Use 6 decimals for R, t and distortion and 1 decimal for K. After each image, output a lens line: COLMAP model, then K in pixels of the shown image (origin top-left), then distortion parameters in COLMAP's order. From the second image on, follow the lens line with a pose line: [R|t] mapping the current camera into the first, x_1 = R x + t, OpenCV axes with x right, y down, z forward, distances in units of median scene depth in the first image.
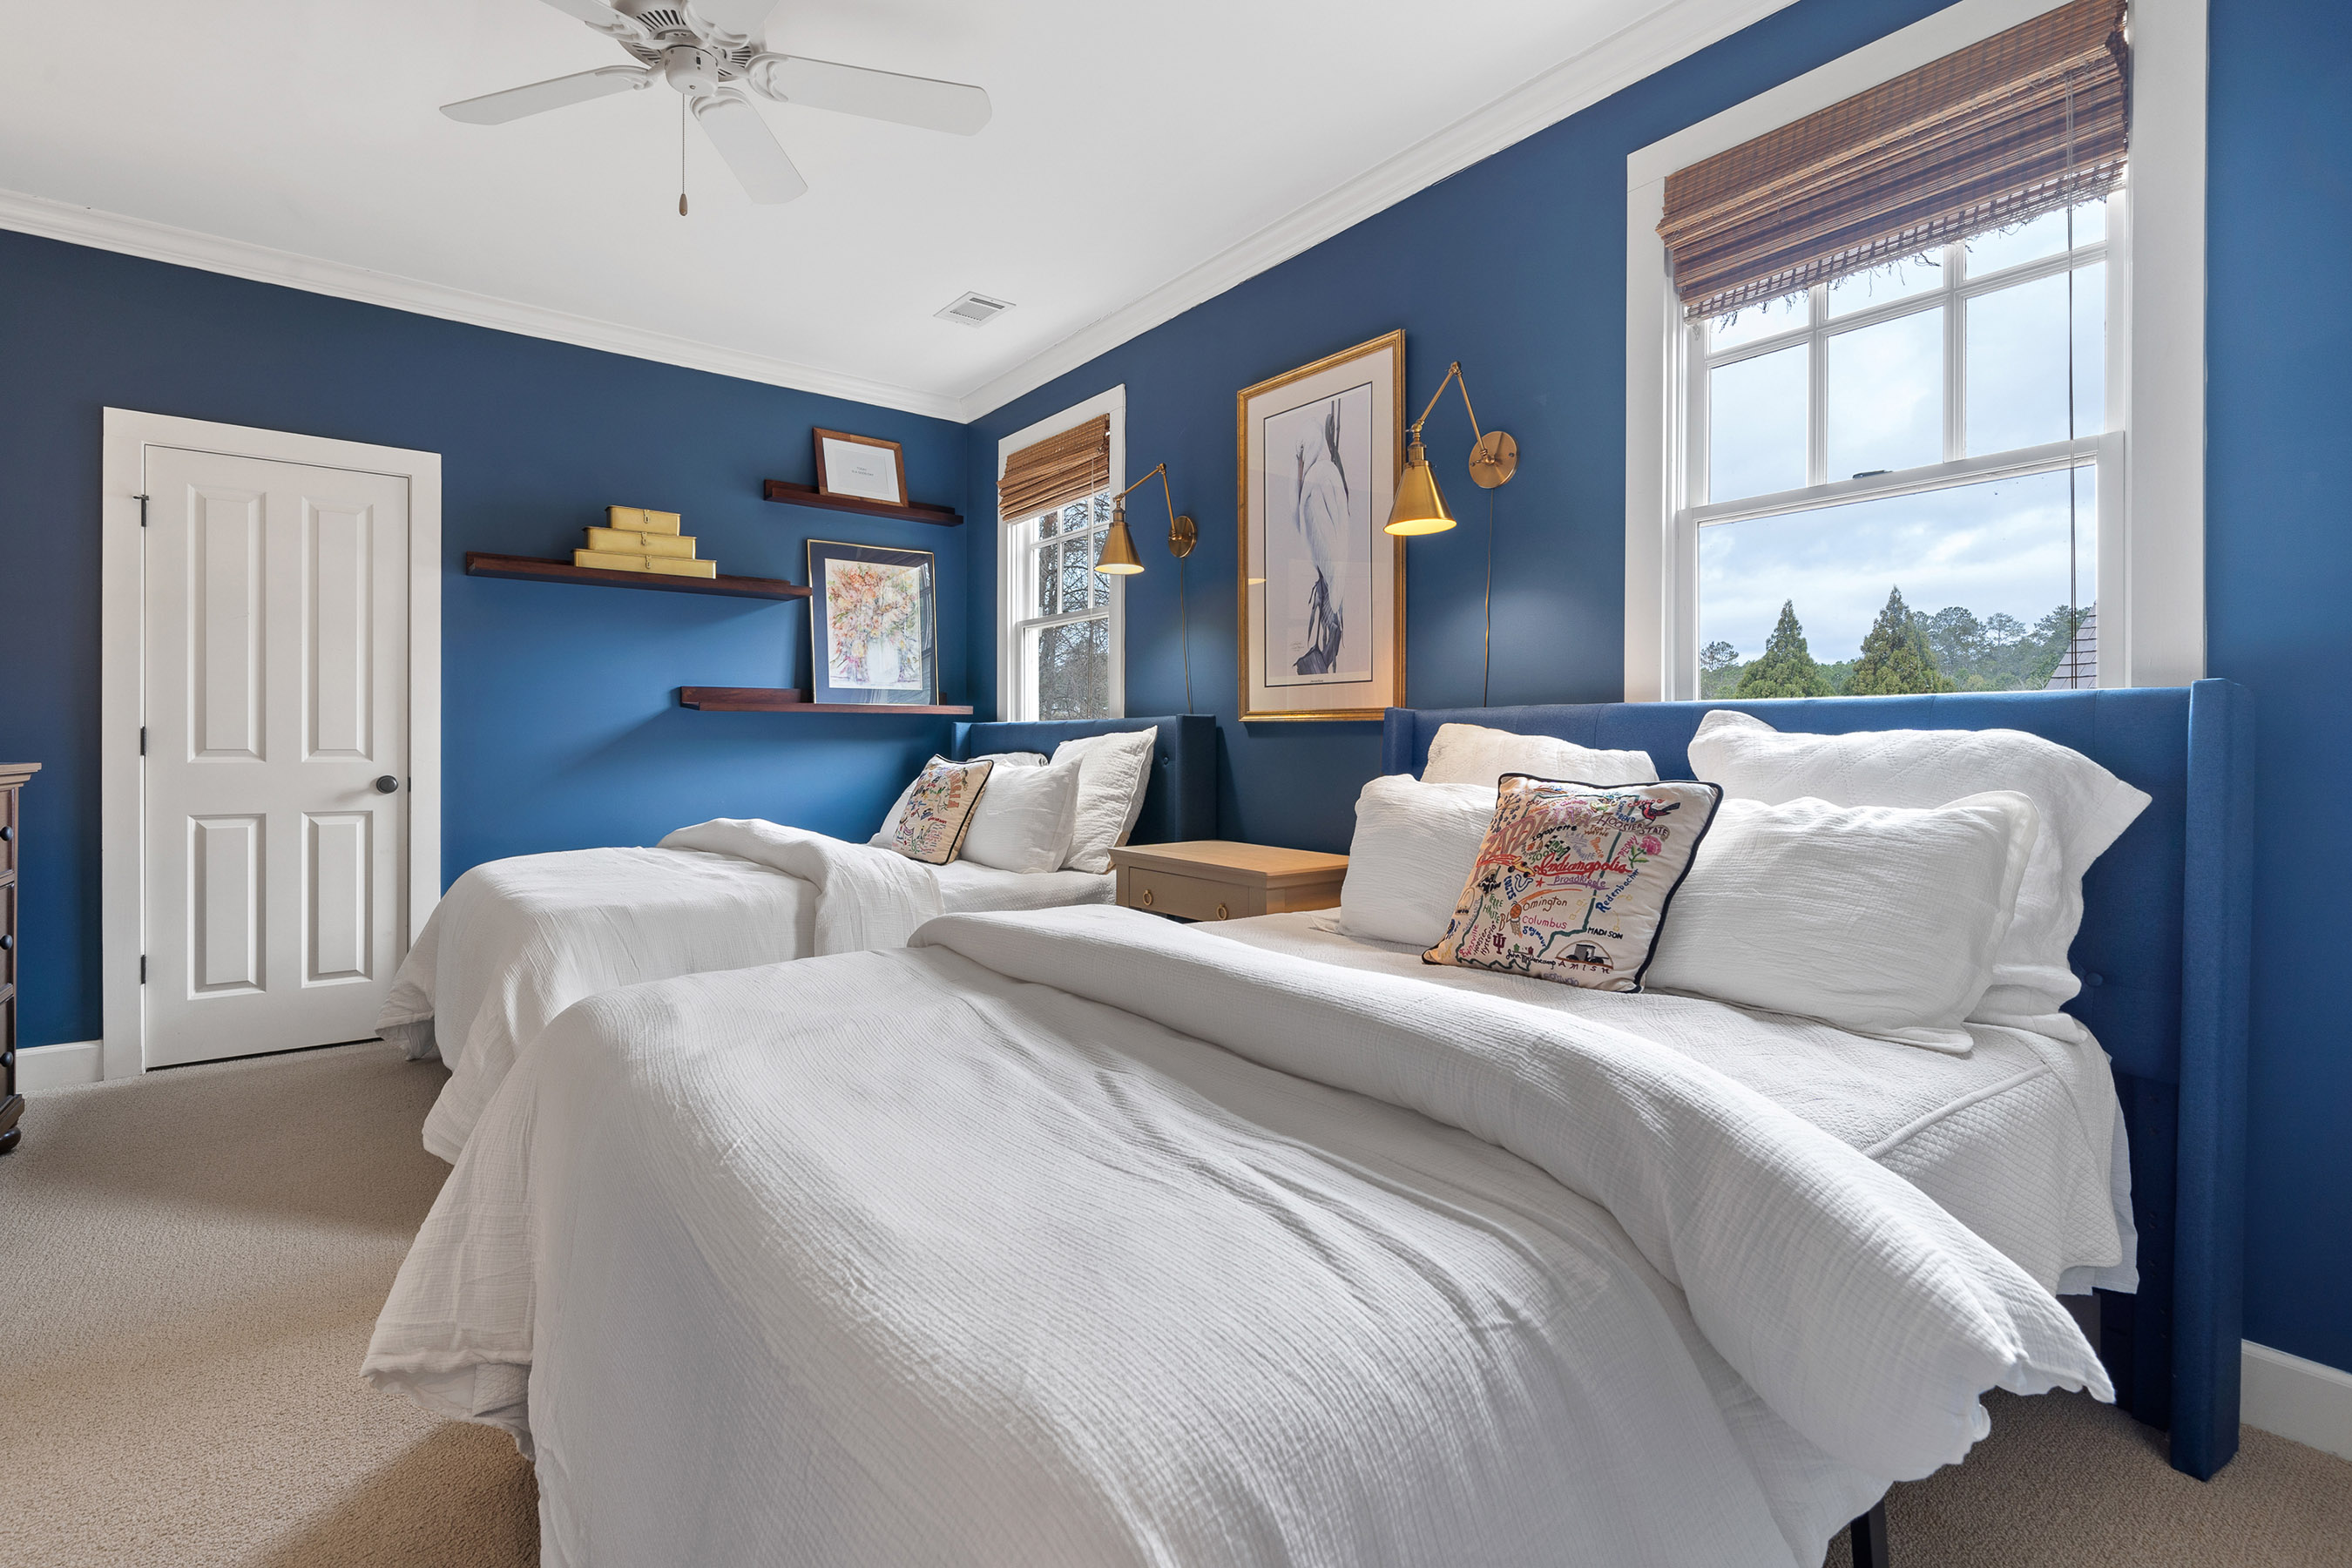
lens RADIAL K [[1038.7, 0, 1143.5], [0, 1038.7, 741.6], [0, 0, 1]] dist [-0.001763, -0.000234]
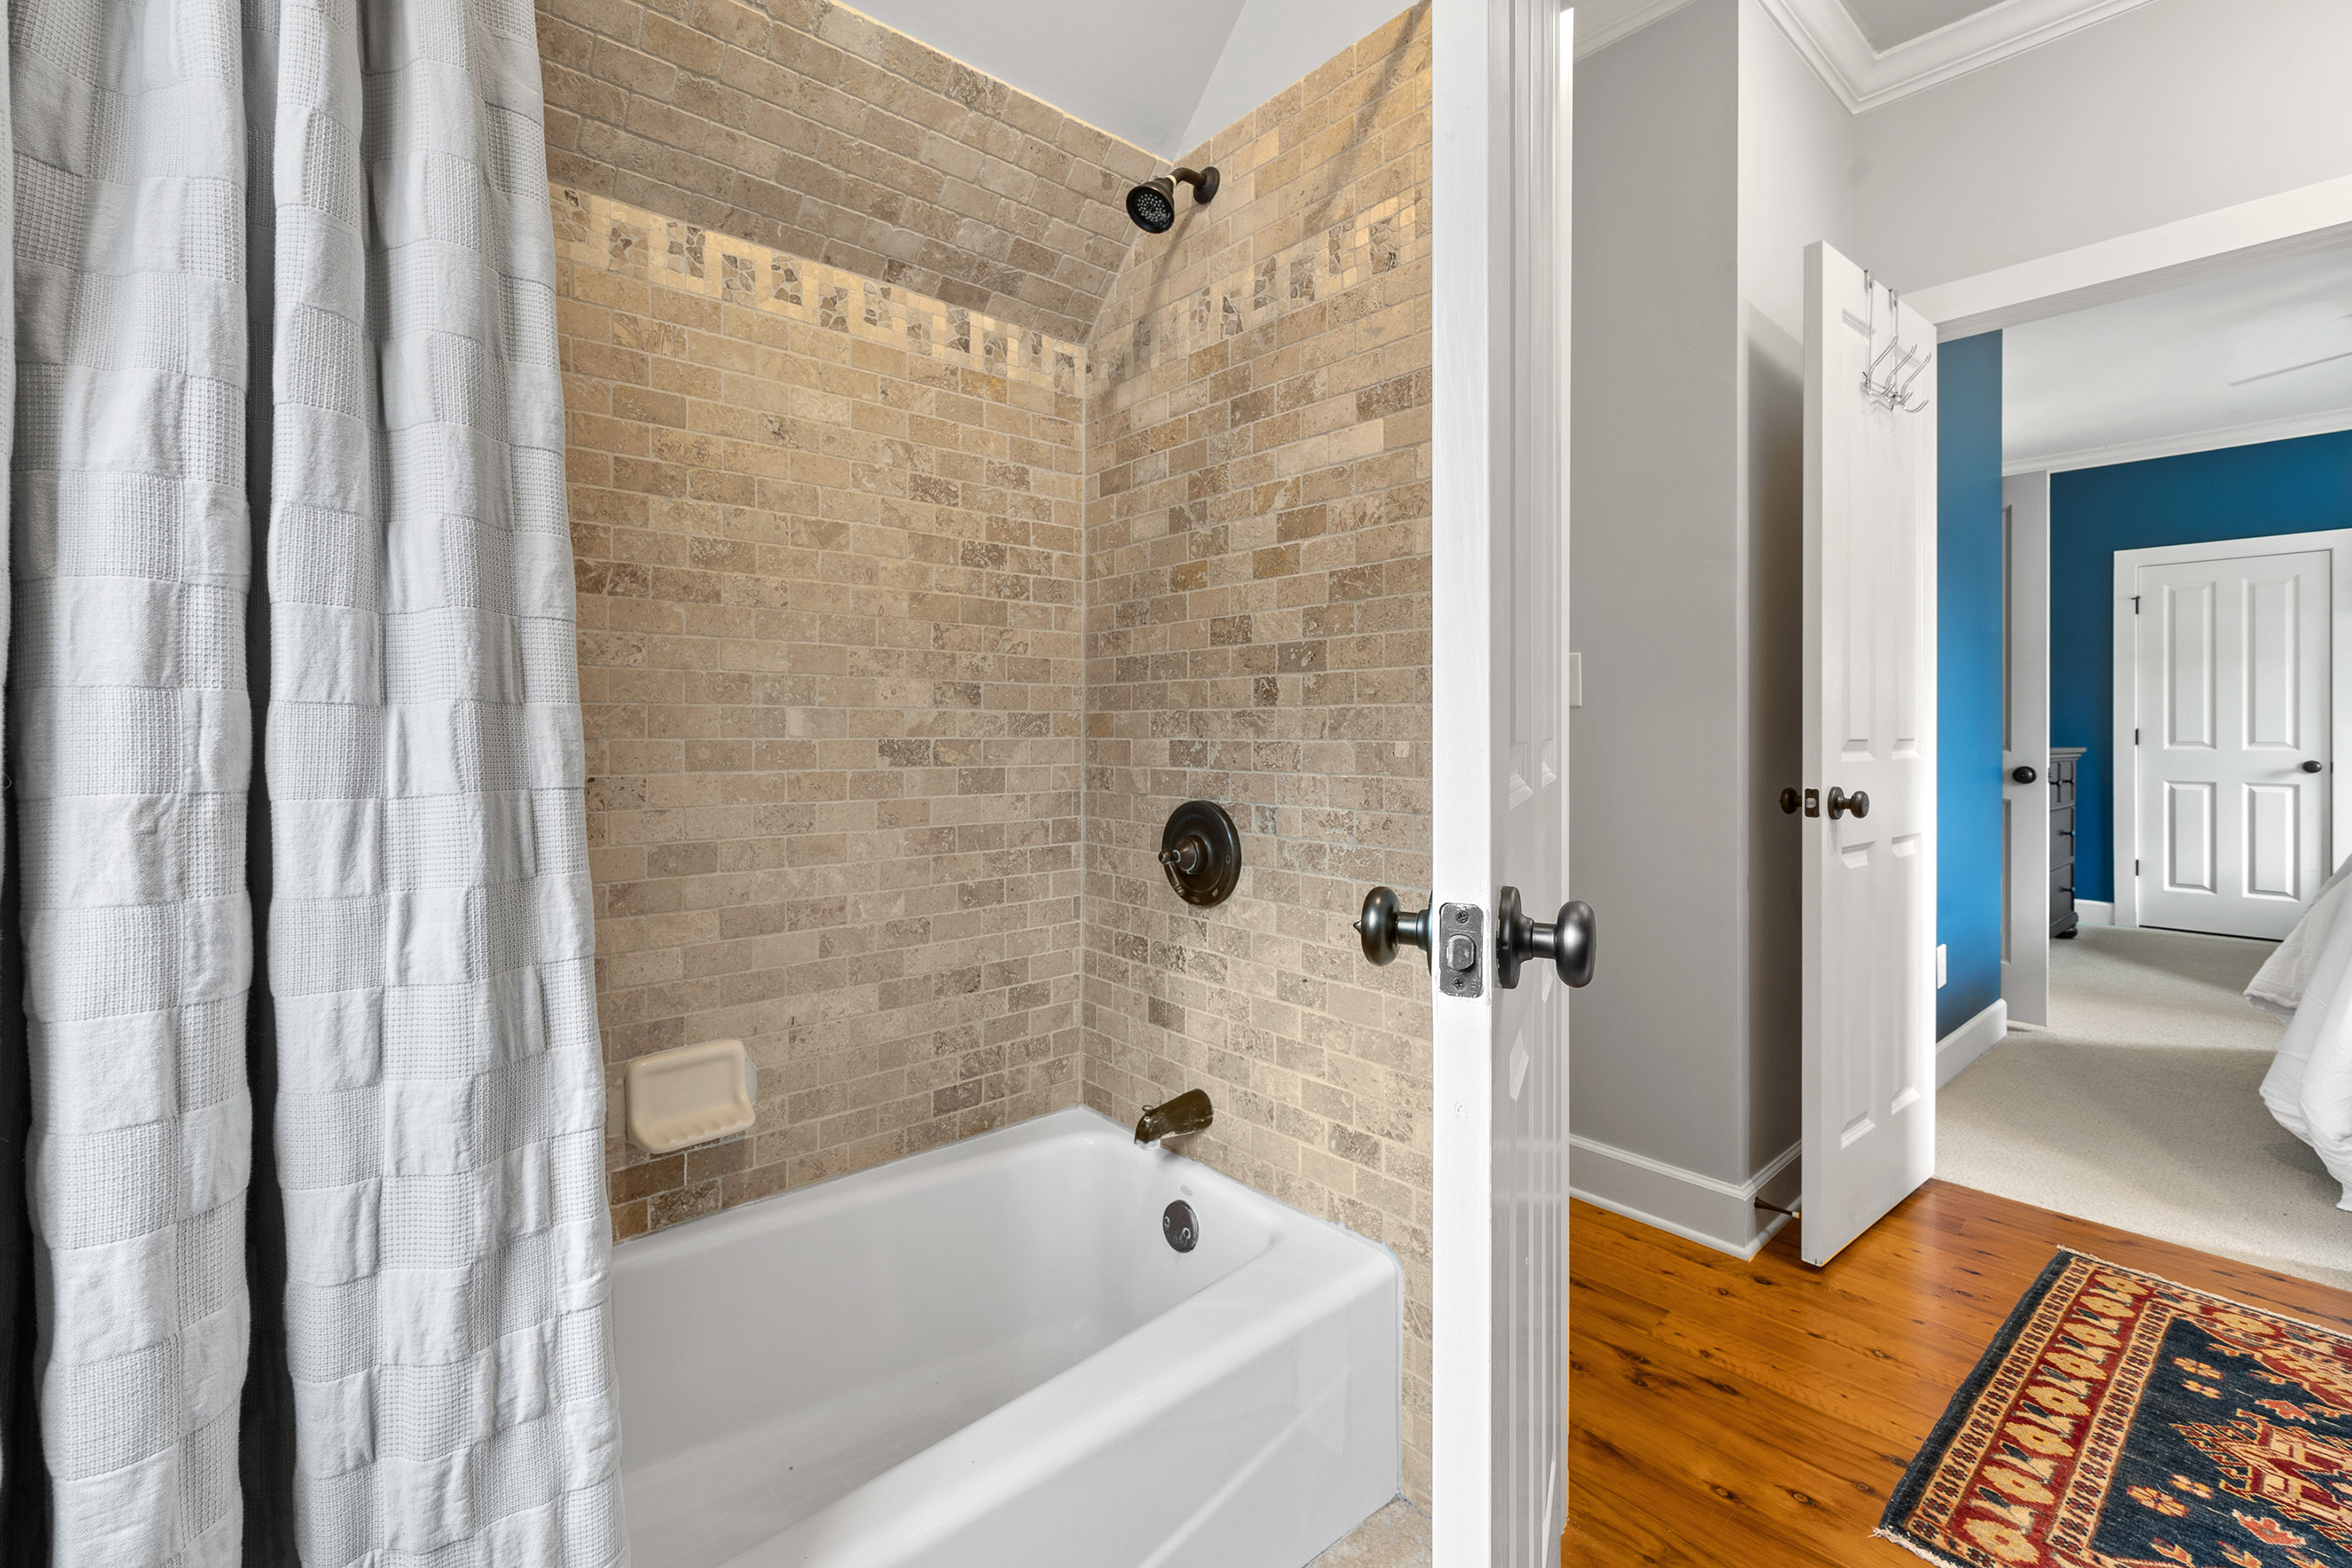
lens RADIAL K [[1017.7, 0, 1126.5], [0, 1017.7, 735.5], [0, 0, 1]] dist [0.002978, 0.000648]
pose [[0.037178, -0.002299, -0.999306, 0.663181], [-0.000584, 0.999997, -0.002322, 0.002455], [0.999309, 0.000670, 0.037176, -0.734176]]
